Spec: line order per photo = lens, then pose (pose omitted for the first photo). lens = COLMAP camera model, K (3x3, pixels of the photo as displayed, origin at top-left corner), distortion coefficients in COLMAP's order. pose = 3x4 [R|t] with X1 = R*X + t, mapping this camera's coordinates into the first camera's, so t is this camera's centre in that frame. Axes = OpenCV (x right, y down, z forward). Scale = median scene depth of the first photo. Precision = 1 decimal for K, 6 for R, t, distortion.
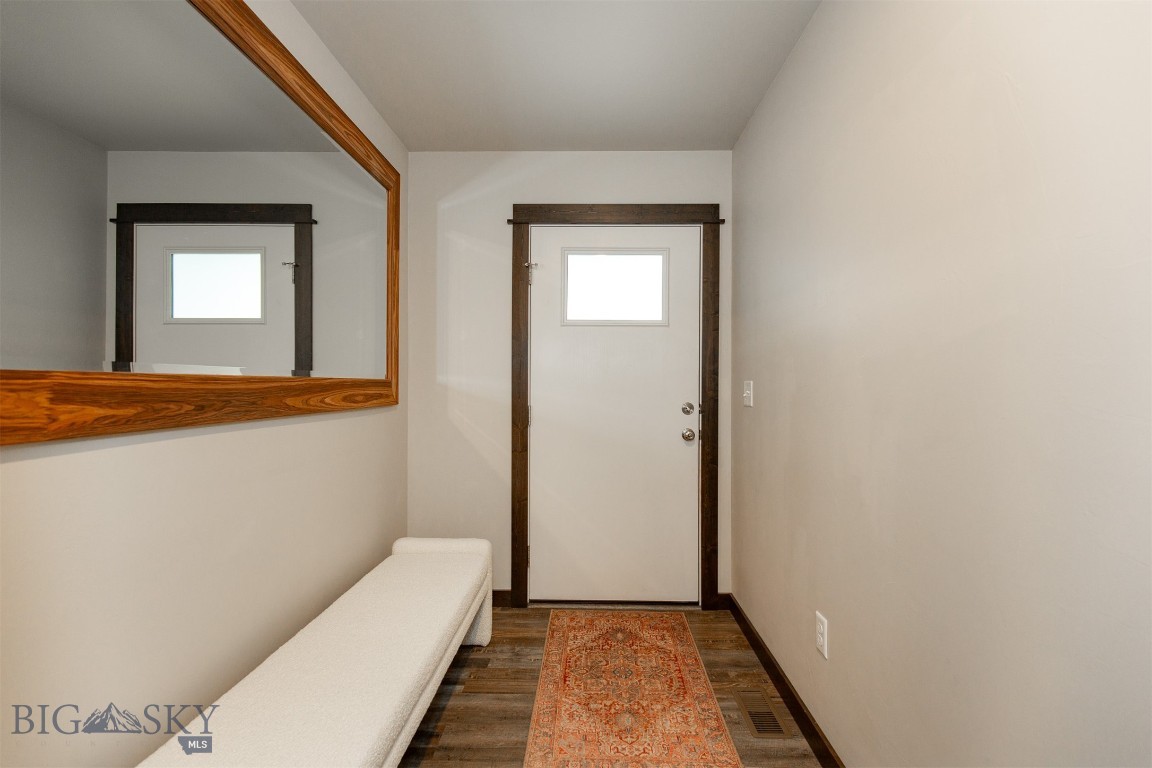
lens RADIAL K [[521.8, 0, 581.6], [0, 521.8, 381.8], [0, 0, 1]] dist [0.009136, -0.000509]
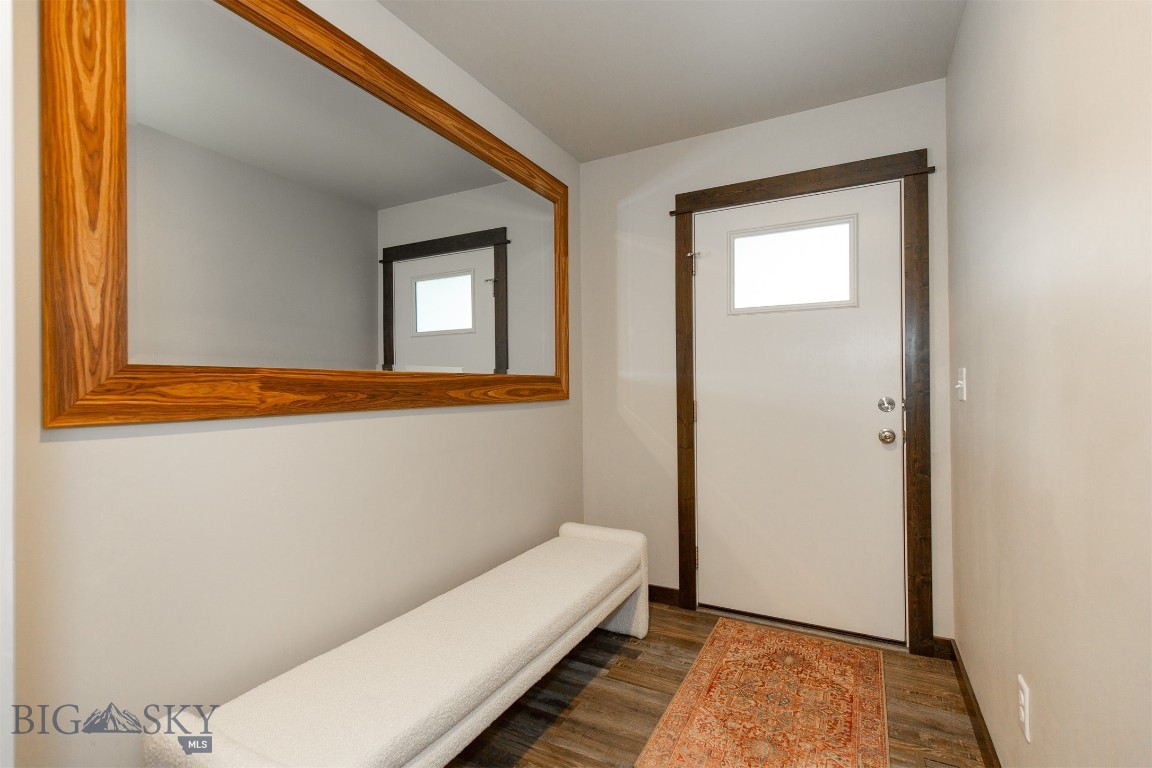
lens RADIAL K [[526.7, 0, 573.4], [0, 526.7, 381.6], [0, 0, 1]] dist [0.004612, -0.000178]
pose [[0.889702, -0.016590, -0.456240, 0.176814], [0.014977, 0.999862, -0.007151, 0.016930], [0.456296, -0.000471, 0.889828, 0.040917]]
